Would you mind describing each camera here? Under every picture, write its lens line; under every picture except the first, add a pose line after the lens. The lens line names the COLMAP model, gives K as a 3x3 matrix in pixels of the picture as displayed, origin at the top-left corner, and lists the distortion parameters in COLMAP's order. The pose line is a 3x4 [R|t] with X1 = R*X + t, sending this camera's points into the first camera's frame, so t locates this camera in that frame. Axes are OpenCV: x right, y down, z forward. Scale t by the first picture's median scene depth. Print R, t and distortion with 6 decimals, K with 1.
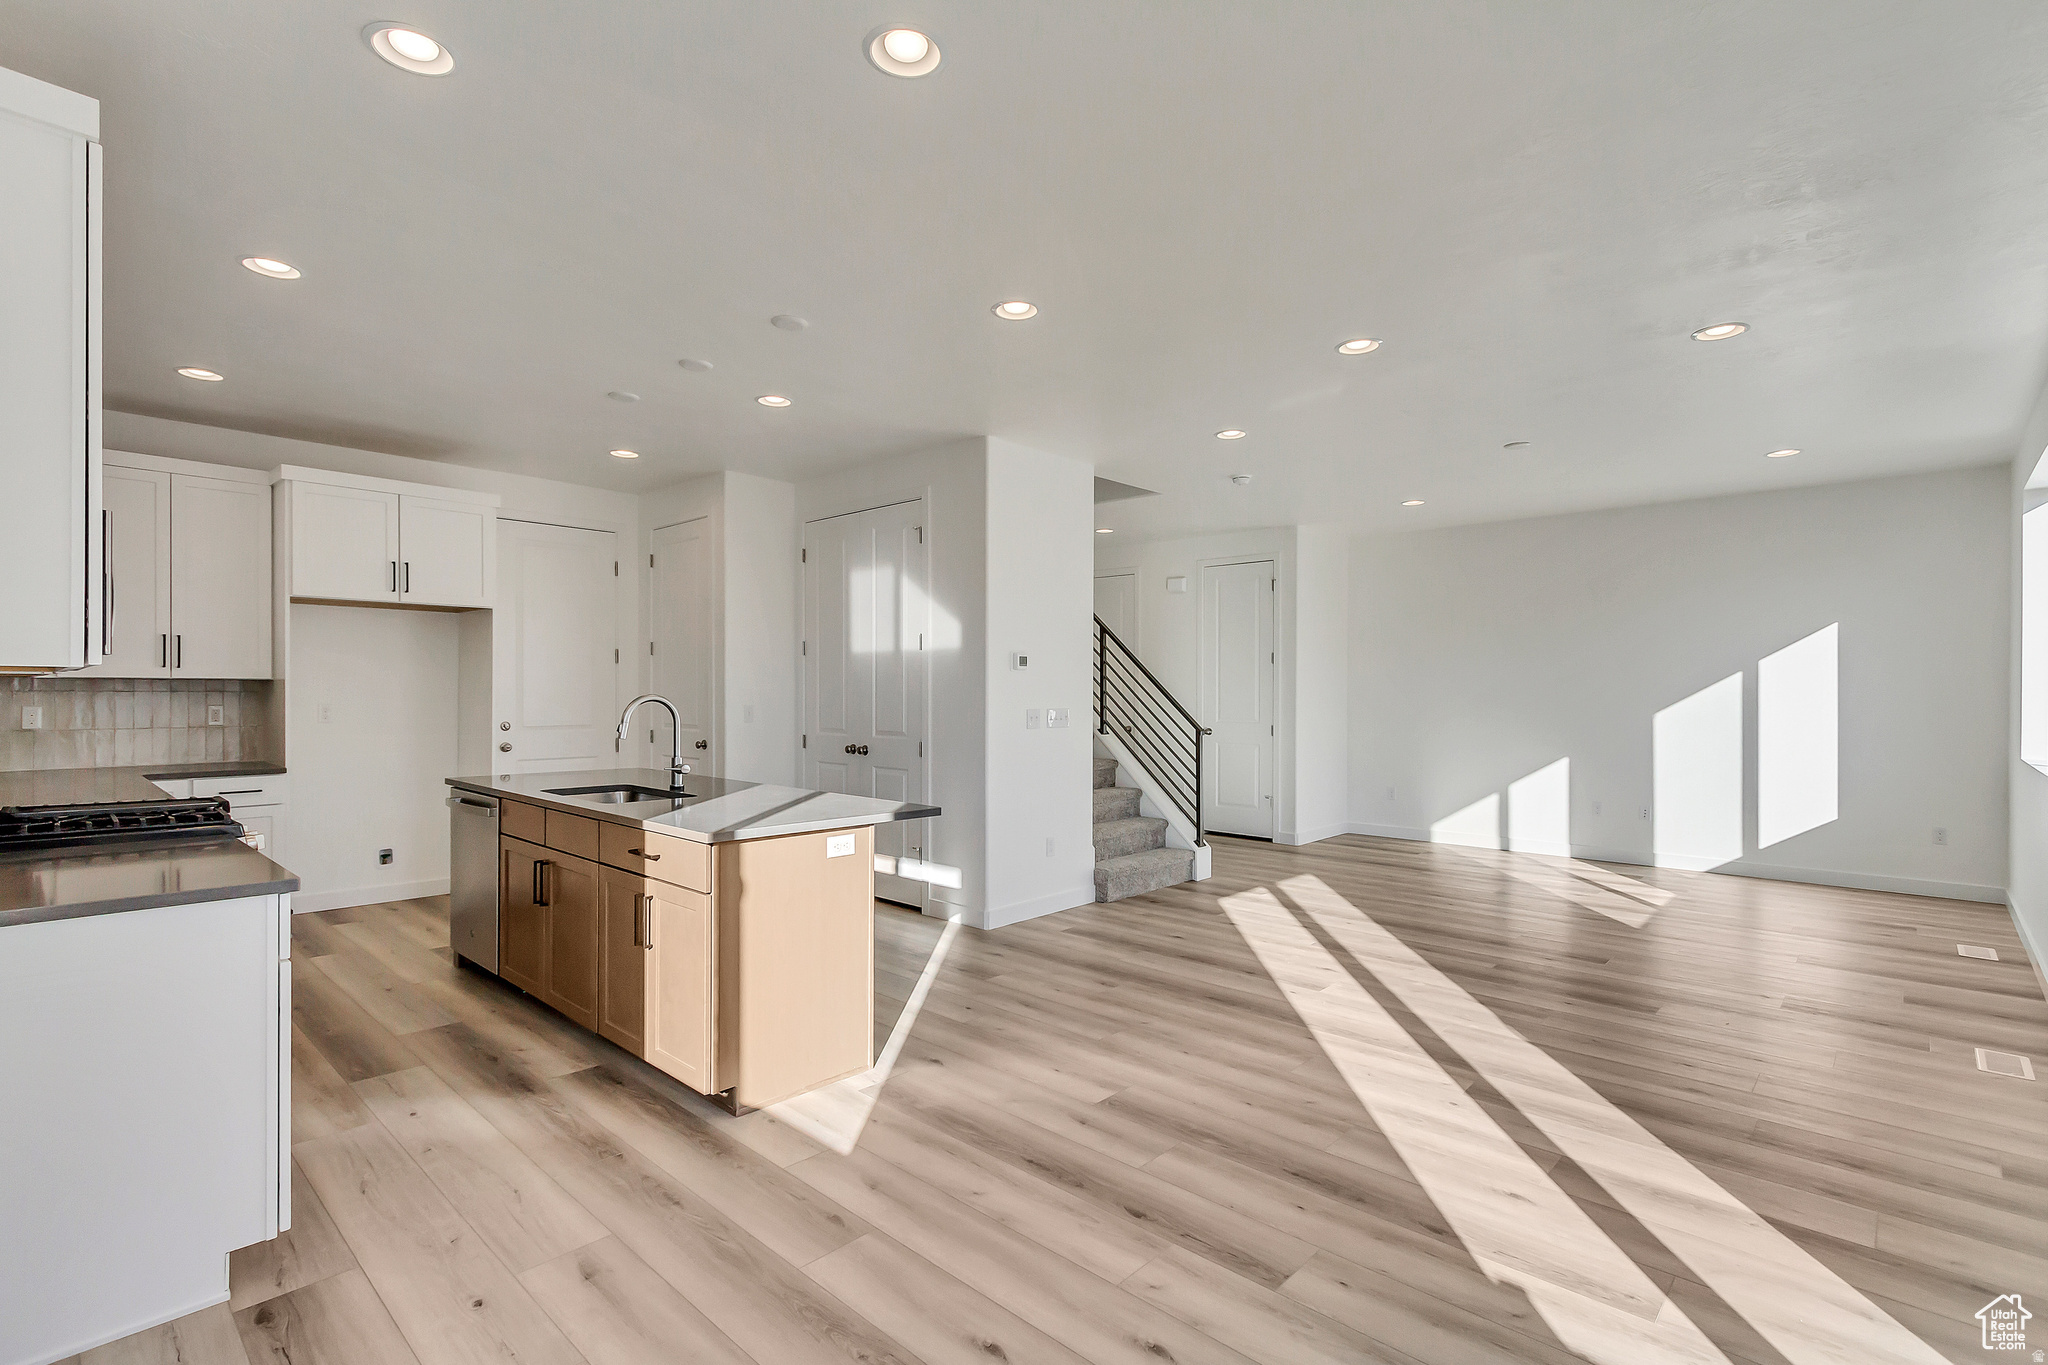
lens RADIAL K [[944.4, 0, 1016.5], [0, 944.4, 683.3], [0, 0, 1]] dist [0.001727, 0.000475]
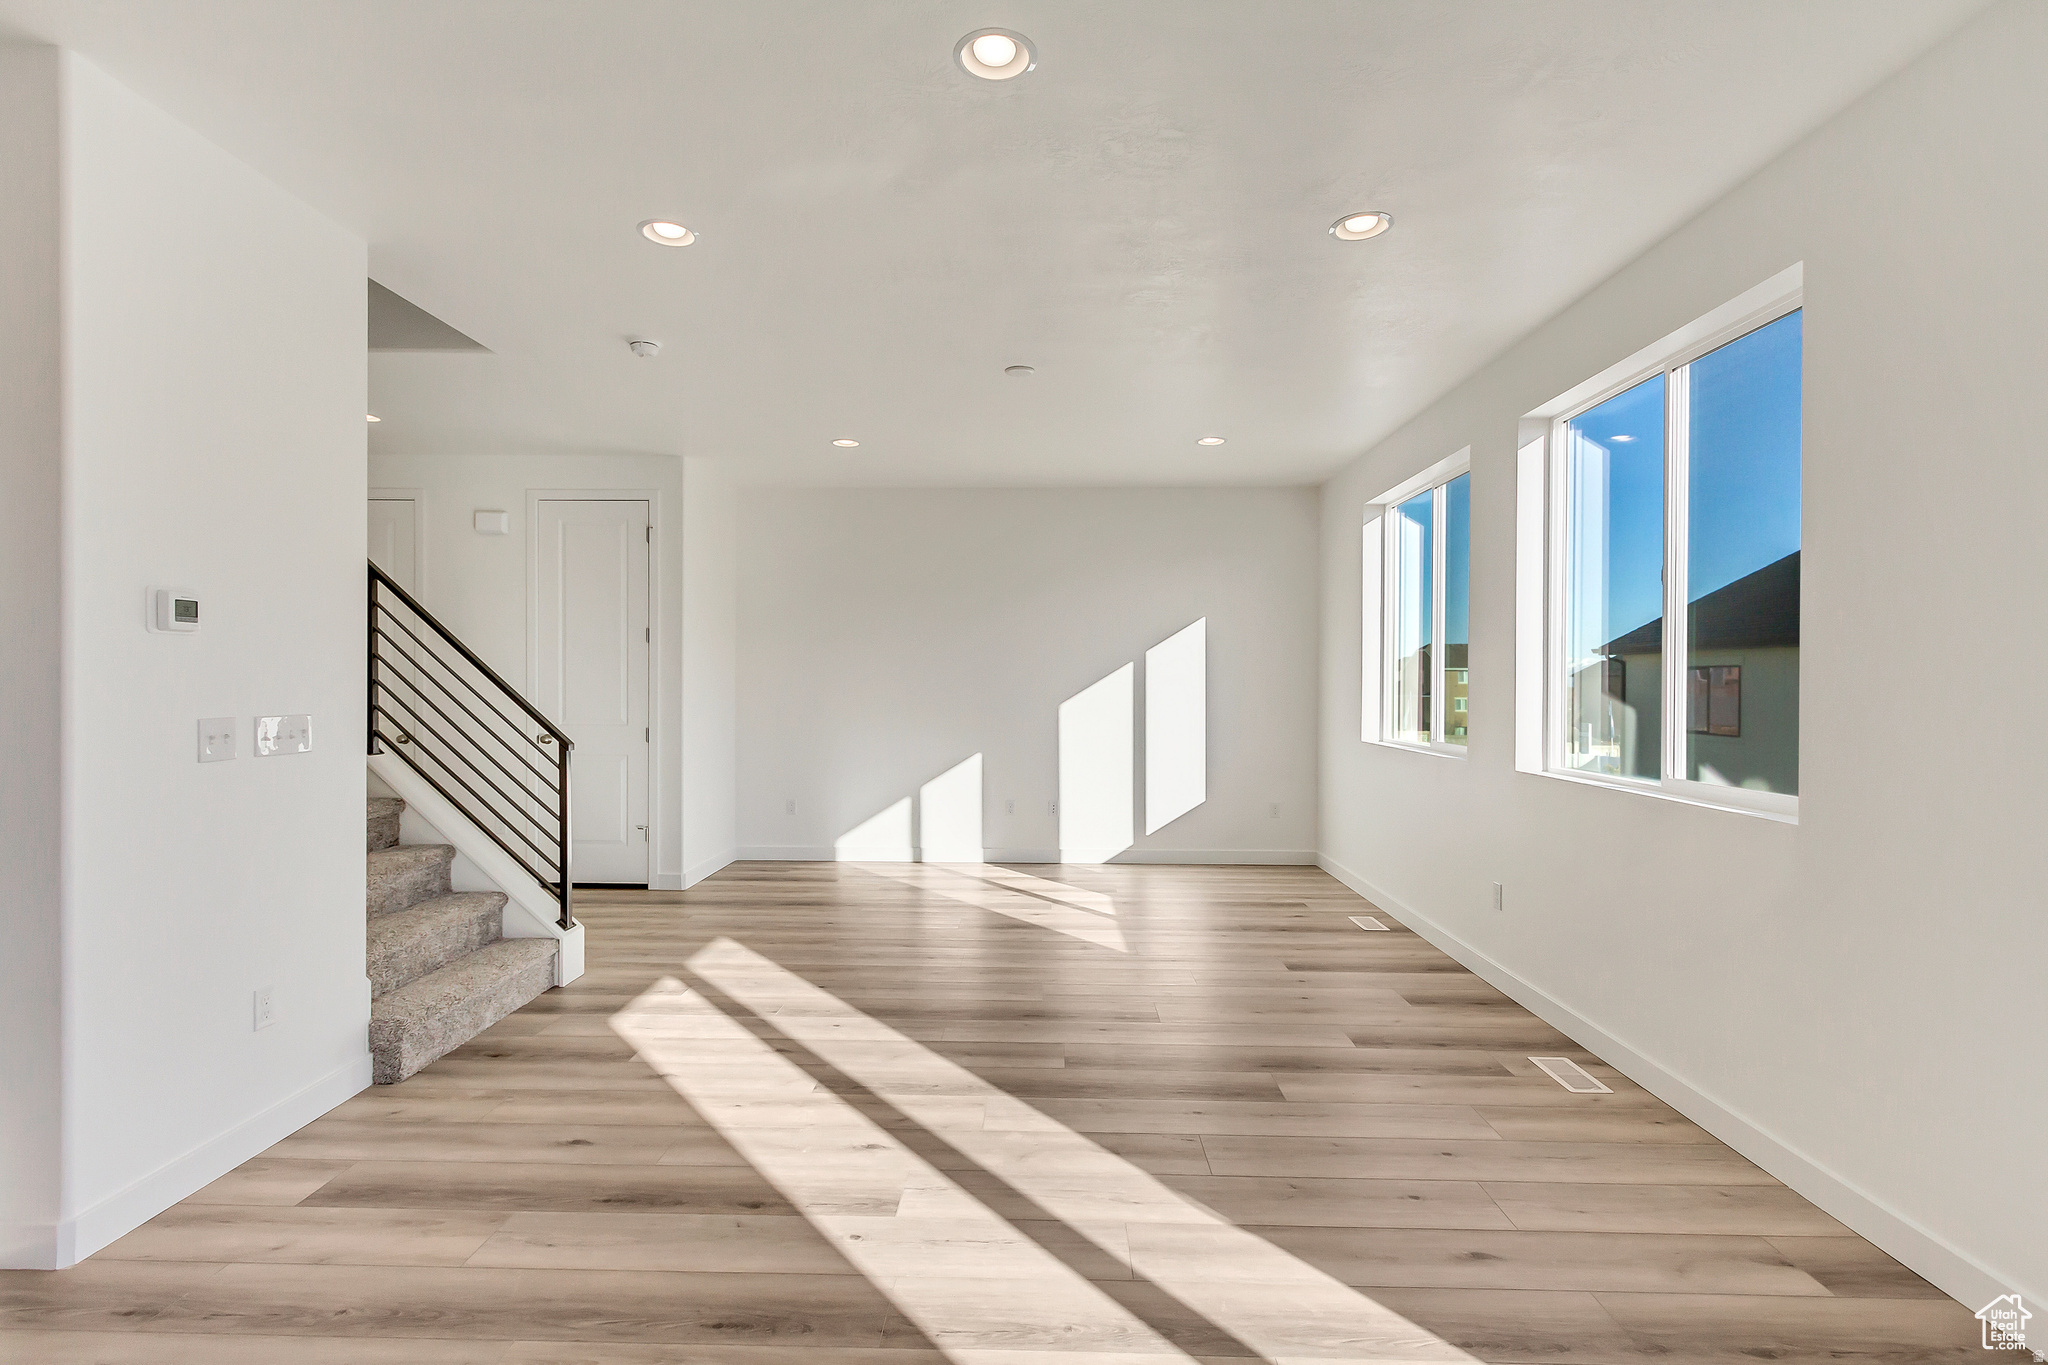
lens RADIAL K [[944.4, 0, 1022.3], [0, 944.4, 682.8], [0, 0, 1]] dist [0.001727, 0.000475]
pose [[0.745453, 0.000429, 0.666558, 0.003135], [-0.006724, 0.999954, 0.006877, 0.004051], [-0.666524, -0.009609, 0.745422, 0.350315]]
